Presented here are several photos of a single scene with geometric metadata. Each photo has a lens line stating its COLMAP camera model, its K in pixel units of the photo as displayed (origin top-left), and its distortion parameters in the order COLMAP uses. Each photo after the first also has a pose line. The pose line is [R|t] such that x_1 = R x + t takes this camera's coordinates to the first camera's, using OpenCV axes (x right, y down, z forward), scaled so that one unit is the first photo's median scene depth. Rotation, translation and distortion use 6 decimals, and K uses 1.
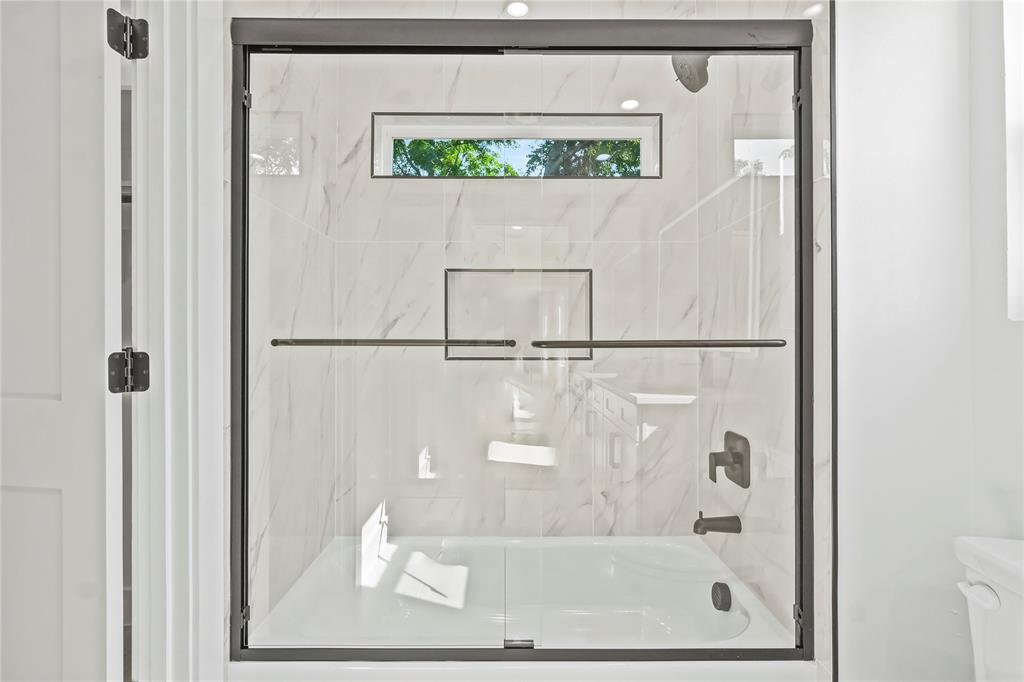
lens RADIAL K [[469.8, 0, 511.1], [0, 469.8, 341.7], [0, 0, 1]] dist [-0.001355, -0.000215]
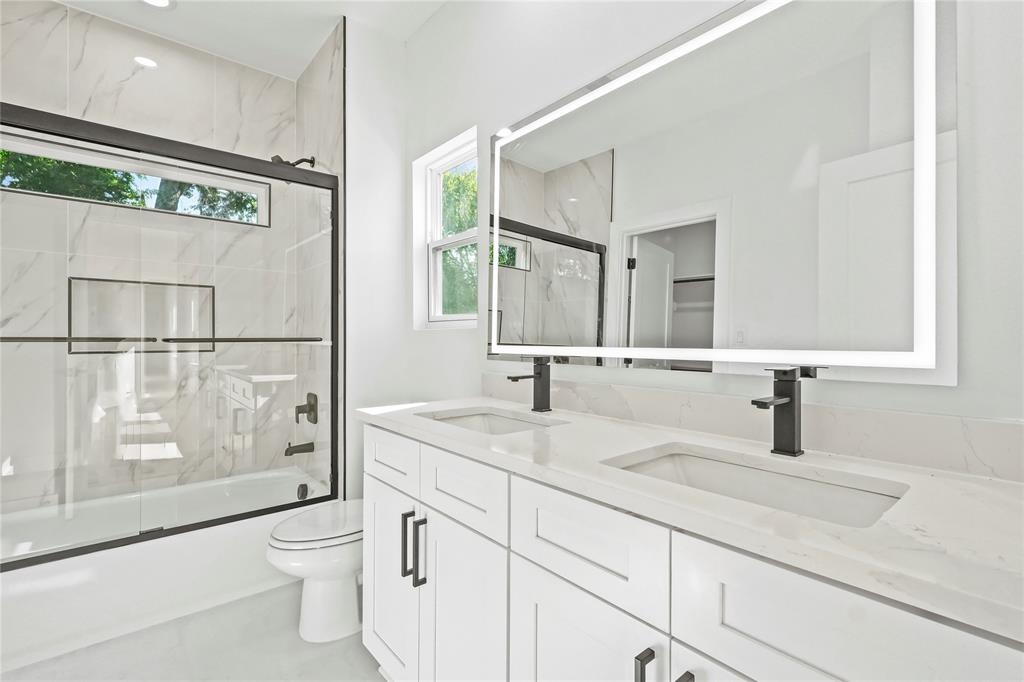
lens RADIAL K [[469.8, 0, 513.1], [0, 469.8, 335.2], [0, 0, 1]] dist [-0.001355, -0.000215]
pose [[0.765795, 0.003035, 0.643077, -0.042672], [-0.000949, 0.999993, -0.003590, -0.005351], [-0.643084, 0.002139, 0.765793, -0.622864]]
